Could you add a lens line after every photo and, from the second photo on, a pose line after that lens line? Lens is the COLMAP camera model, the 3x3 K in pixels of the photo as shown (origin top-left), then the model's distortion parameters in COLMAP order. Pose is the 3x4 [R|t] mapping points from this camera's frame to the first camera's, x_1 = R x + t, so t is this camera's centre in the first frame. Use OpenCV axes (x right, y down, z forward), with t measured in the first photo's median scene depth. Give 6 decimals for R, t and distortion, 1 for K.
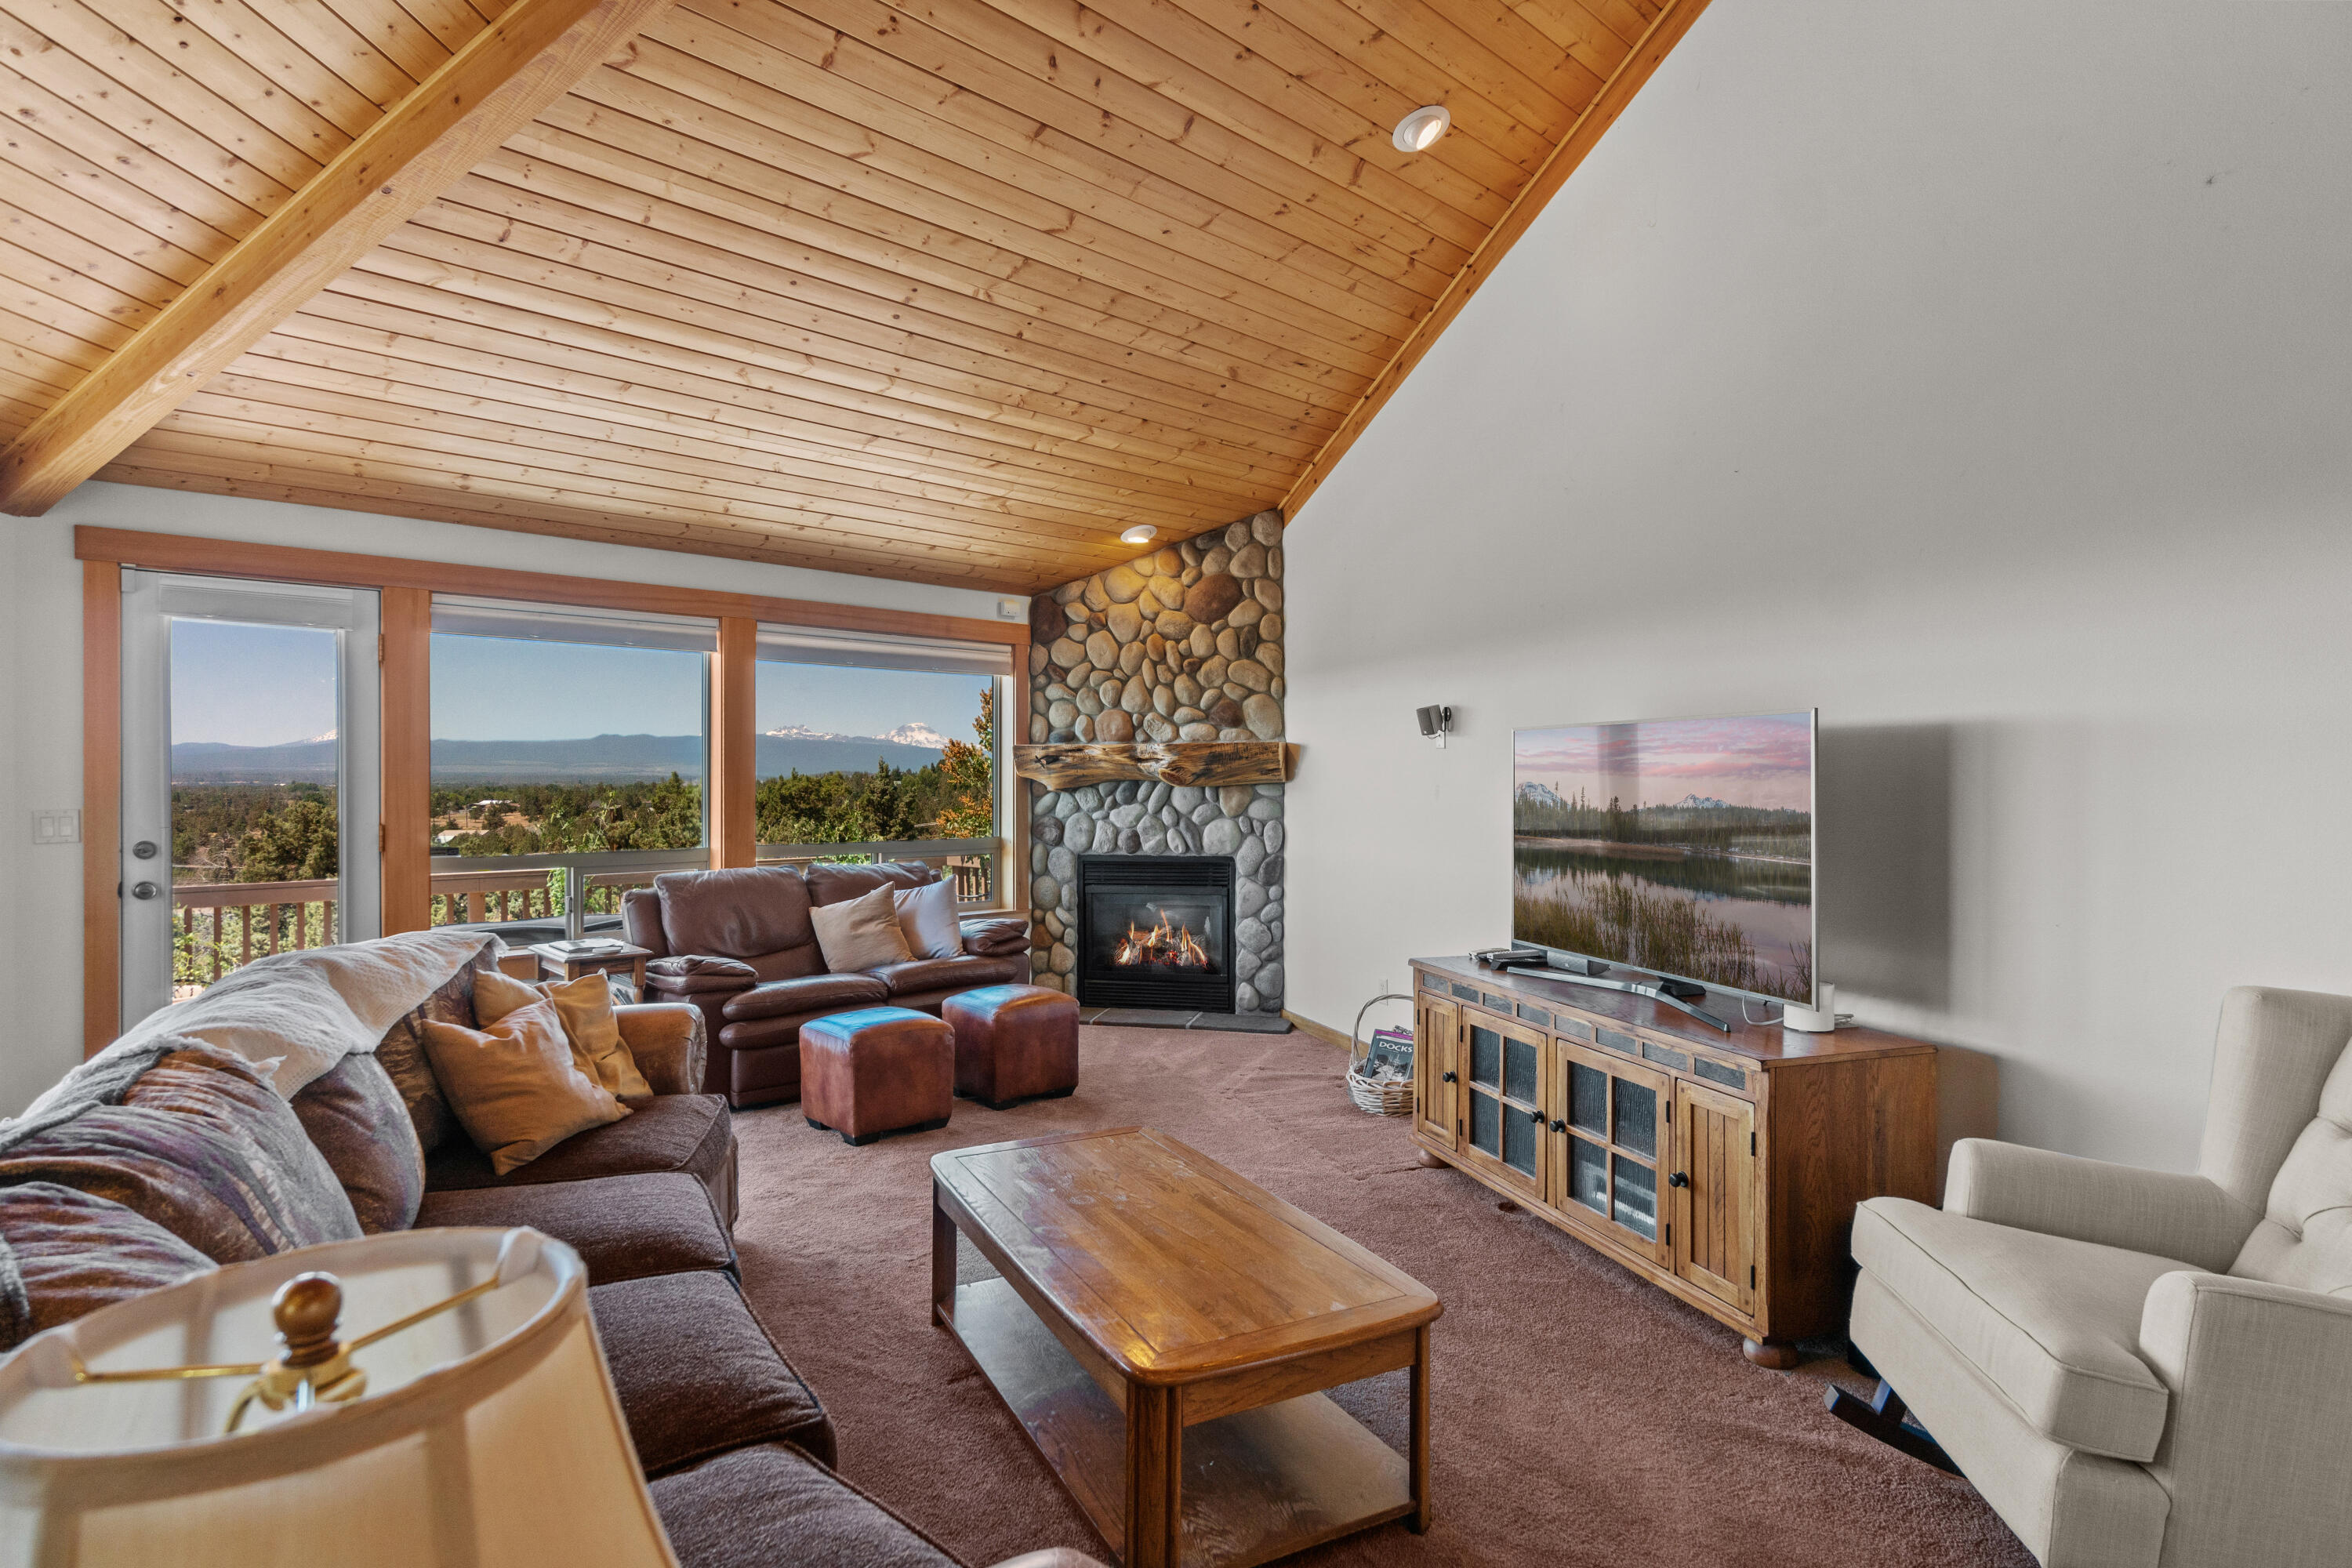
lens RADIAL K [[1213.1, 0, 1176.0], [0, 1213.1, 784.0], [0, 0, 1]] dist [-0.001497, -0.001389]
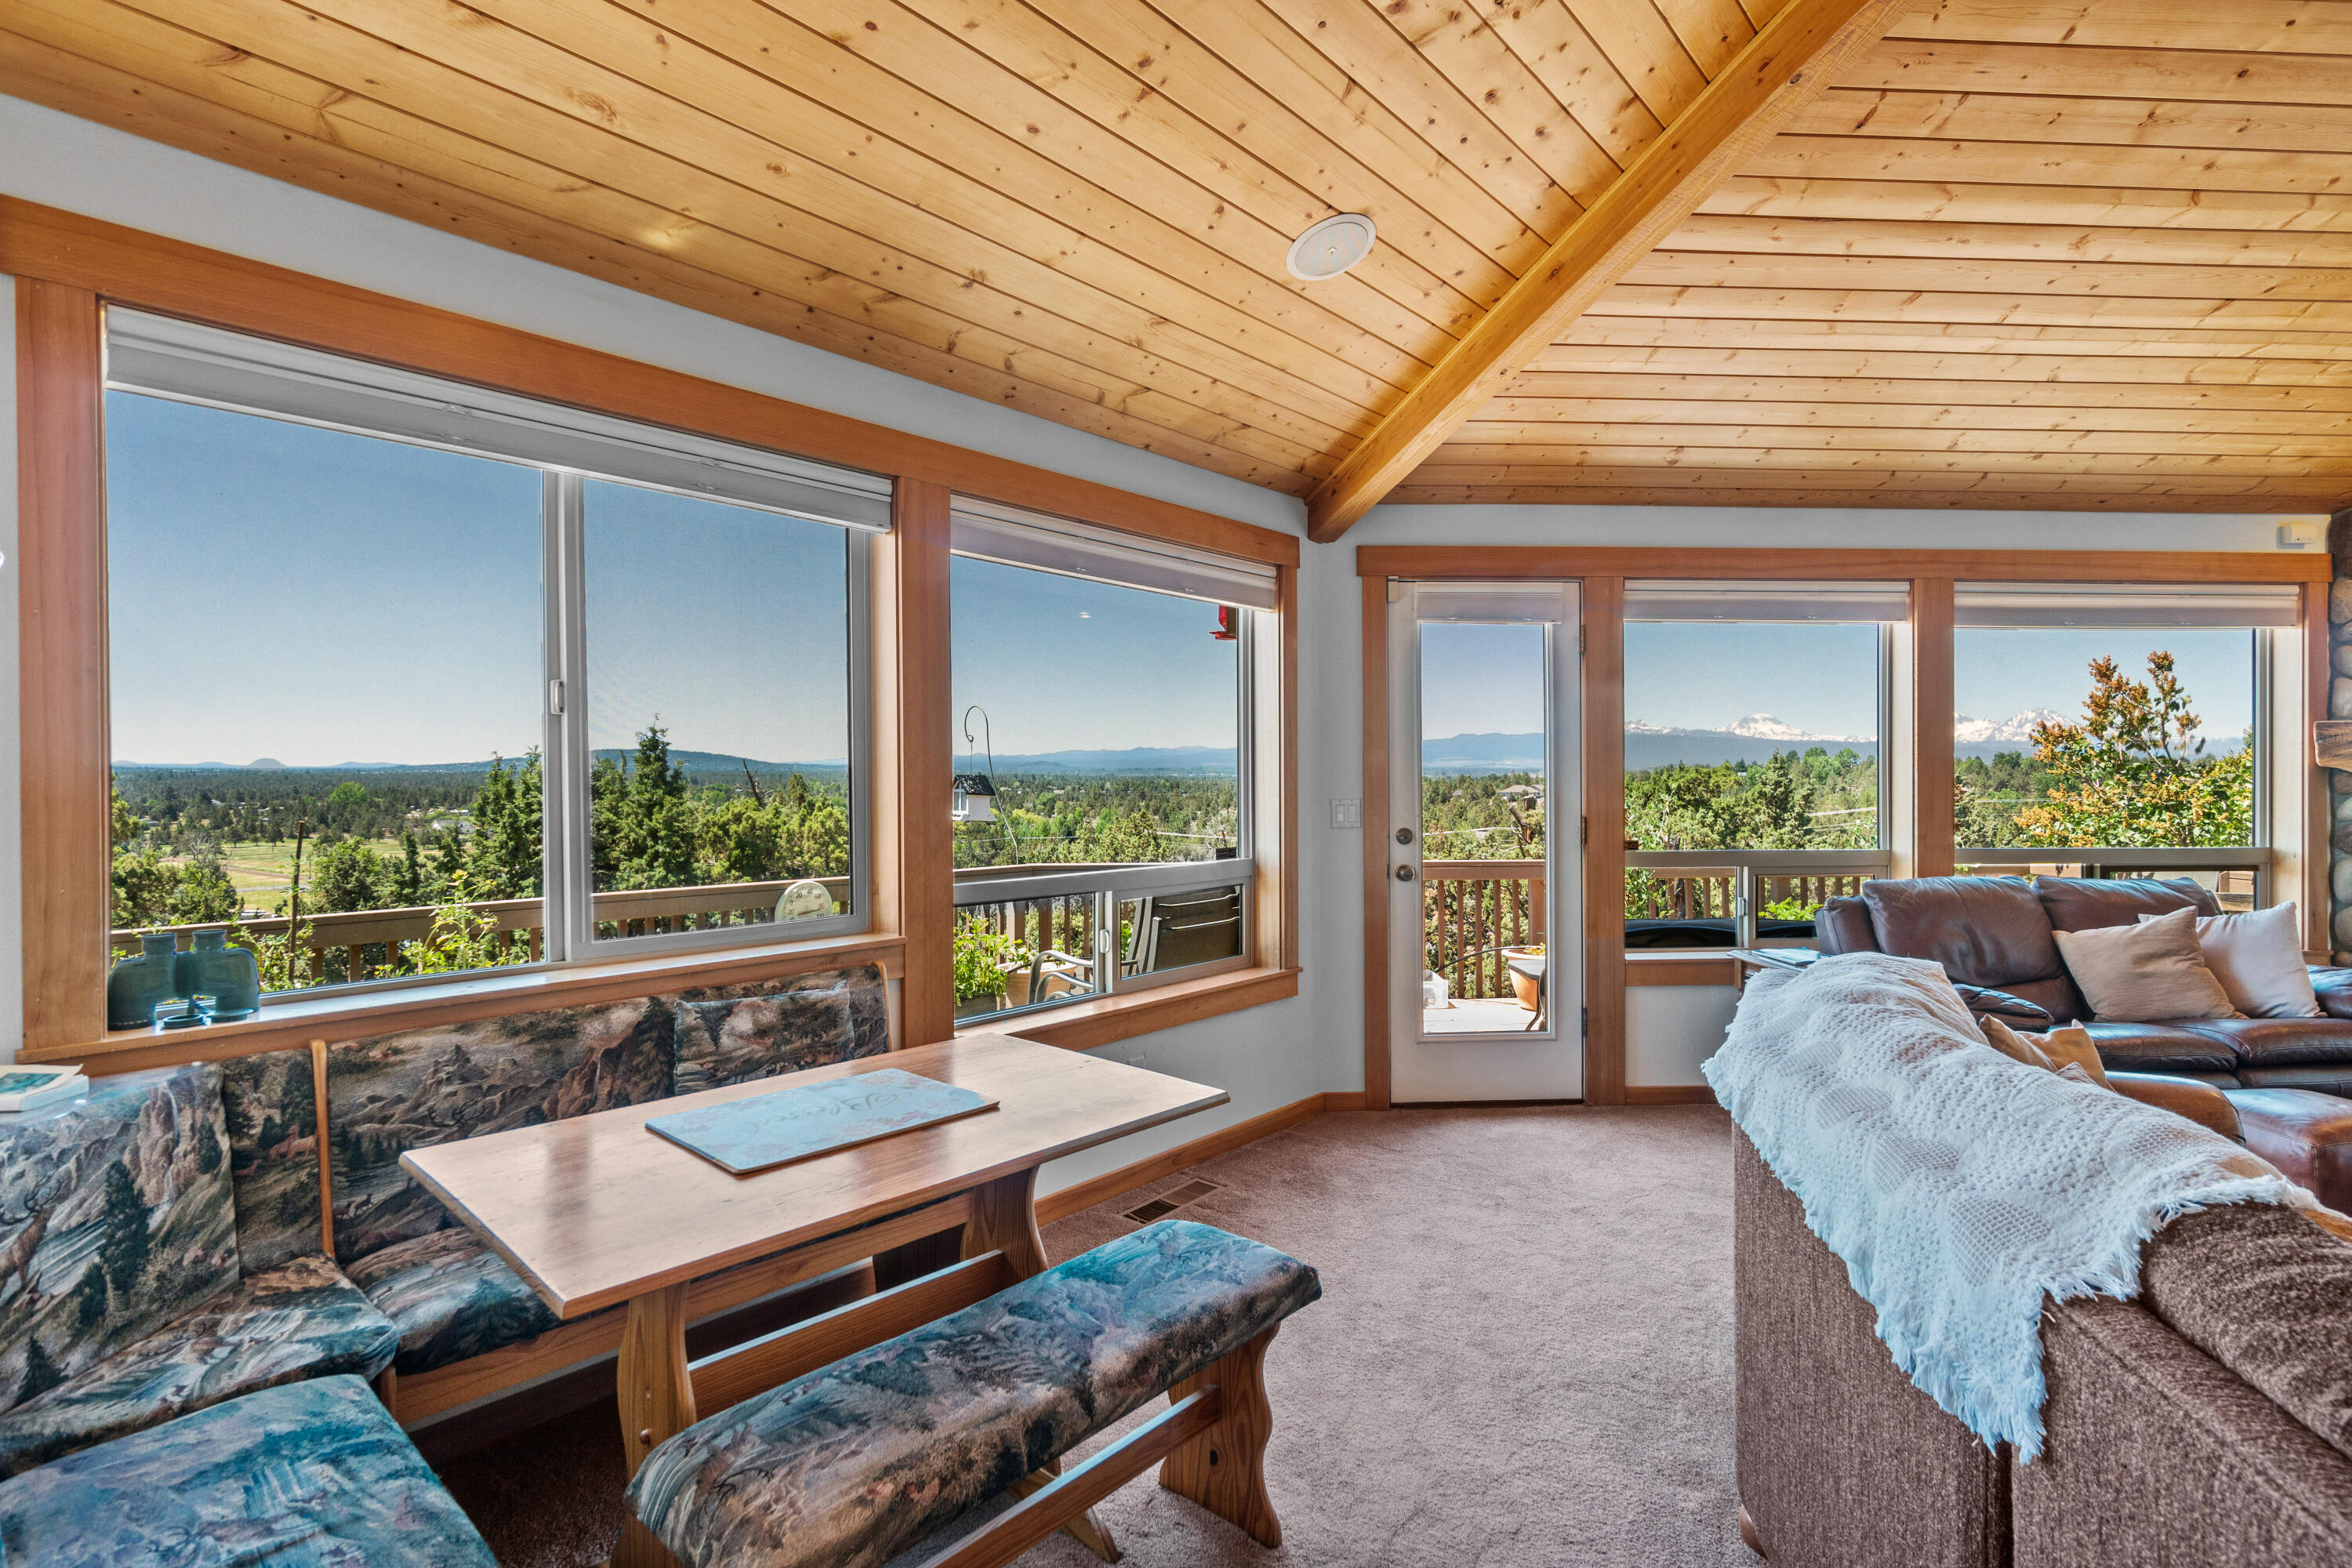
lens RADIAL K [[1135.0, 0, 1176.0], [0, 1135.0, 784.0], [0, 0, 1]] dist [0.000204, -0.000380]
pose [[0.767911, 0.004502, -0.640541, -0.304612], [0.000236, 0.999973, 0.007312, -0.000228], [0.640557, -0.005766, 0.767889, 0.067960]]
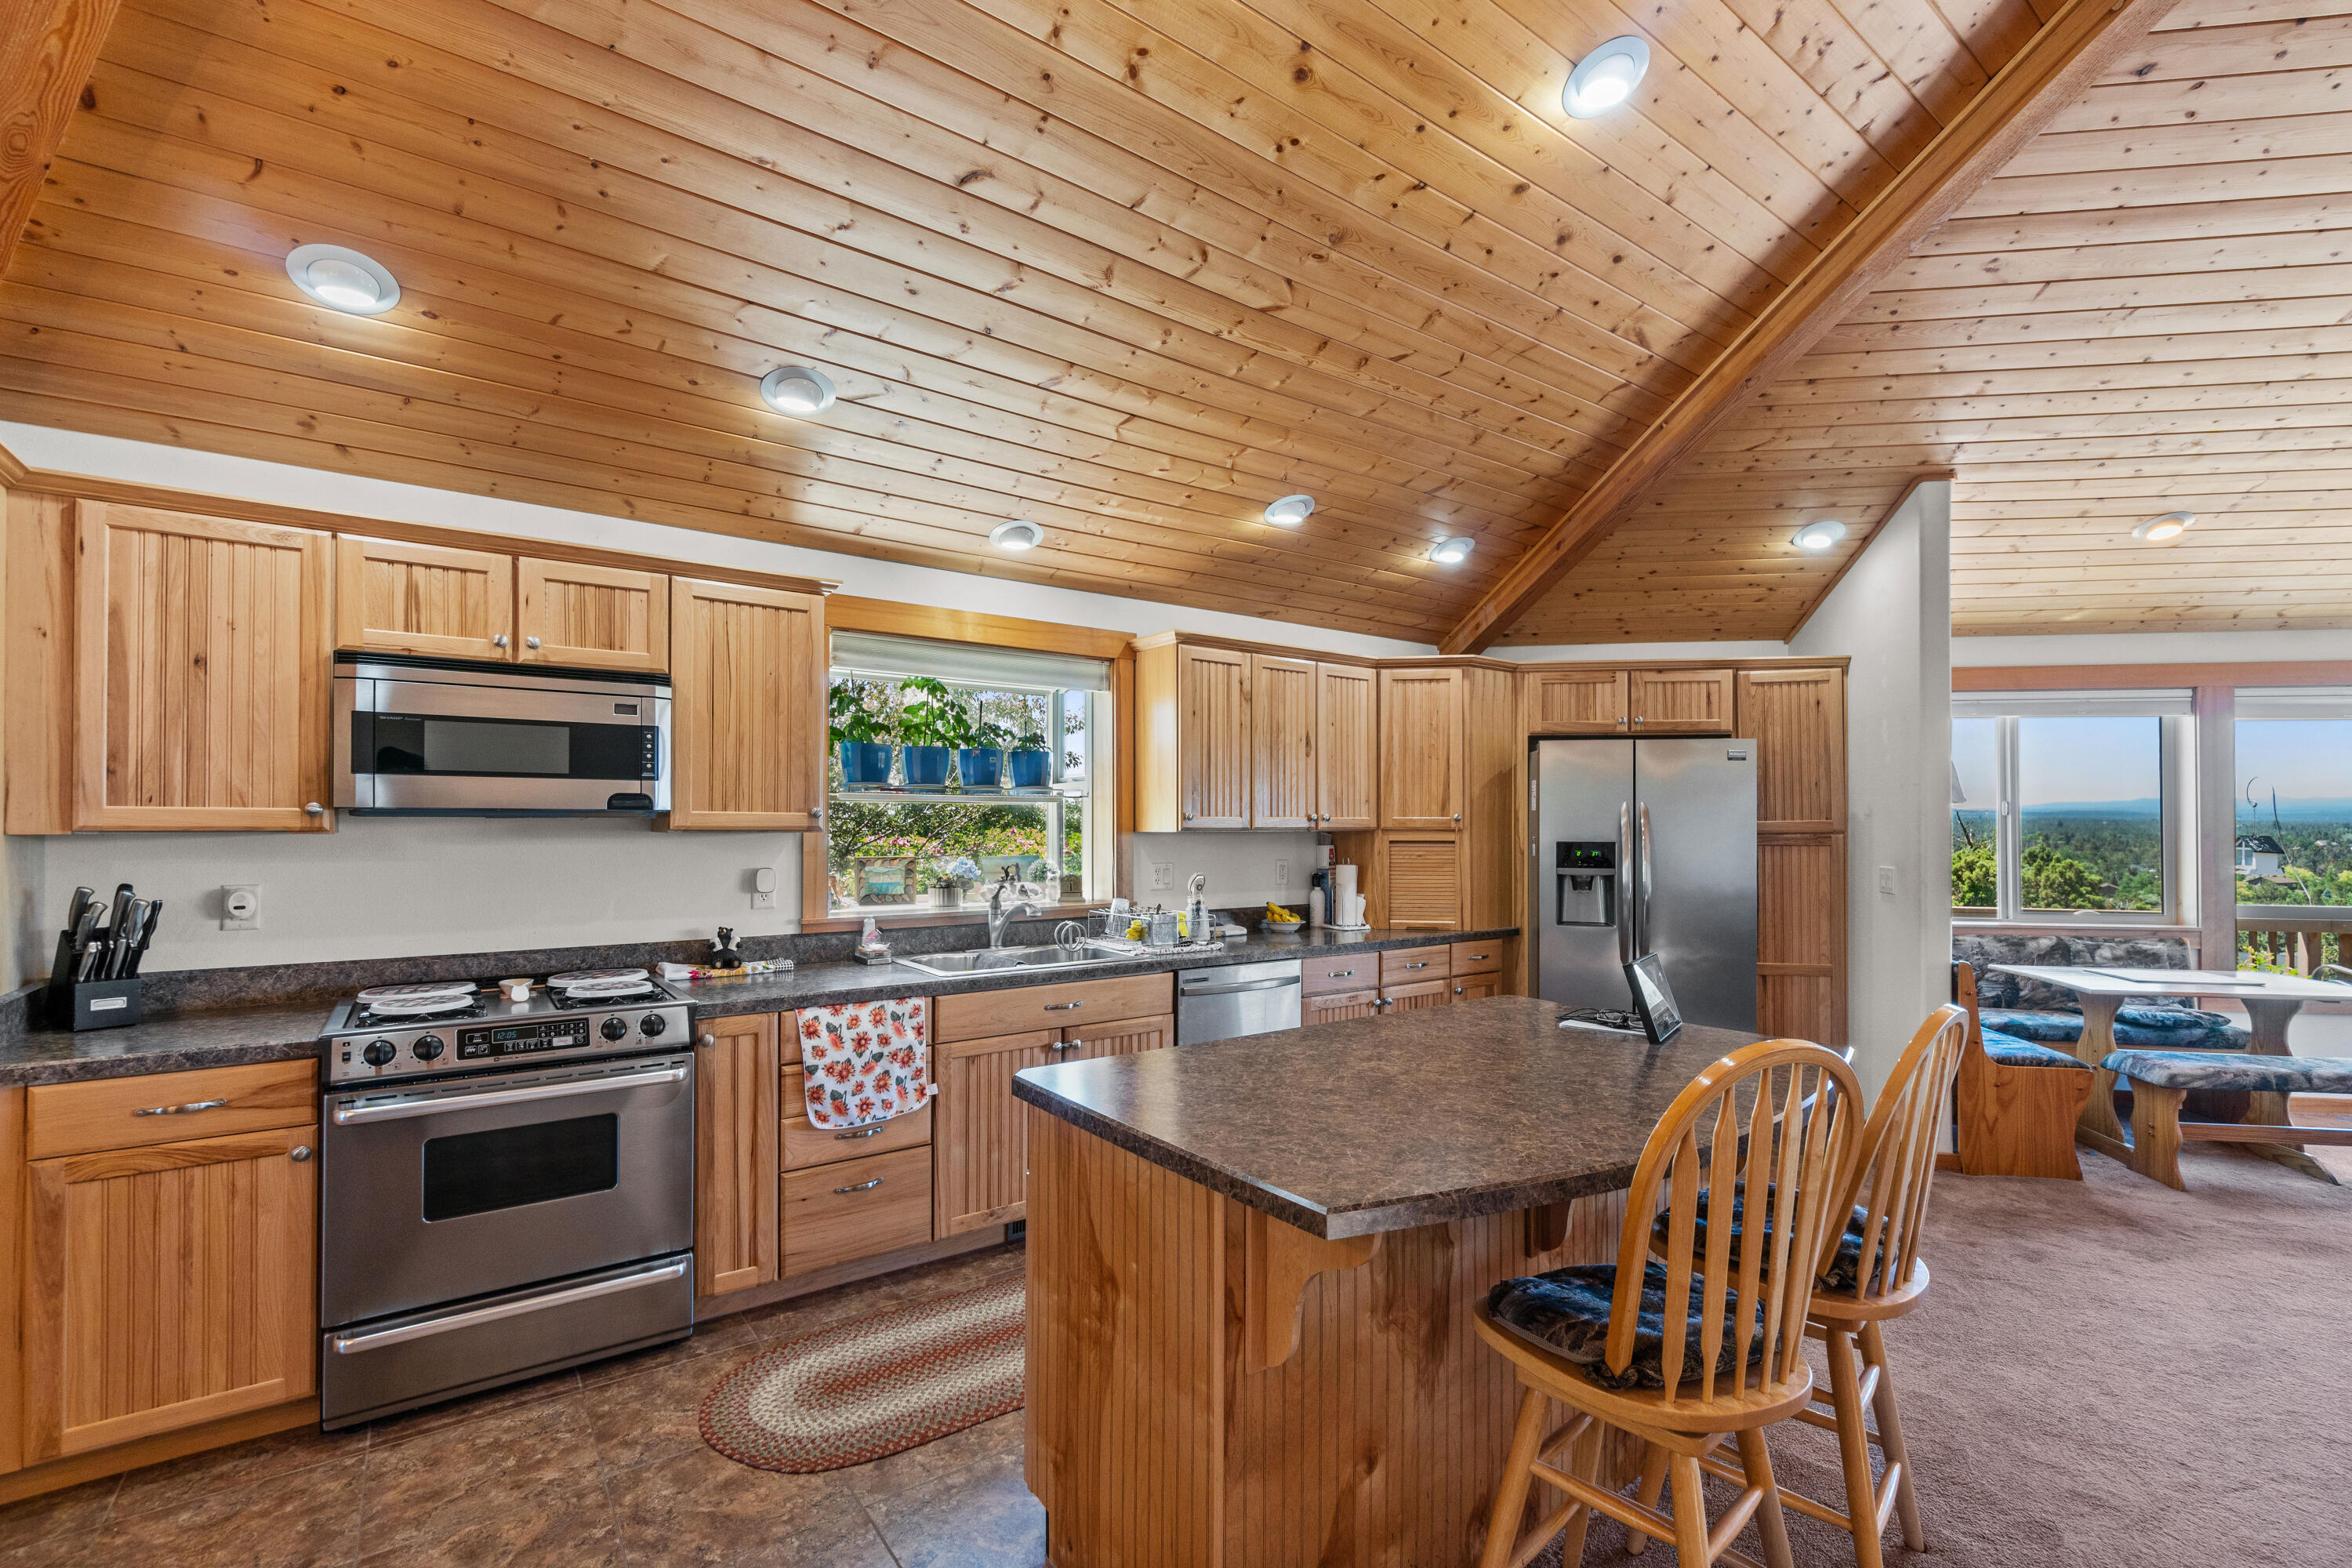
lens RADIAL K [[1019.2, 0, 1182.5], [0, 1019.2, 816.0], [0, 0, 1]] dist [-0.001521, 0.000054]
pose [[-0.118170, -0.005220, -0.992980, 0.328849], [-0.003568, 0.999982, -0.004832, -0.018775], [0.992987, 0.002972, -0.118187, -0.451992]]
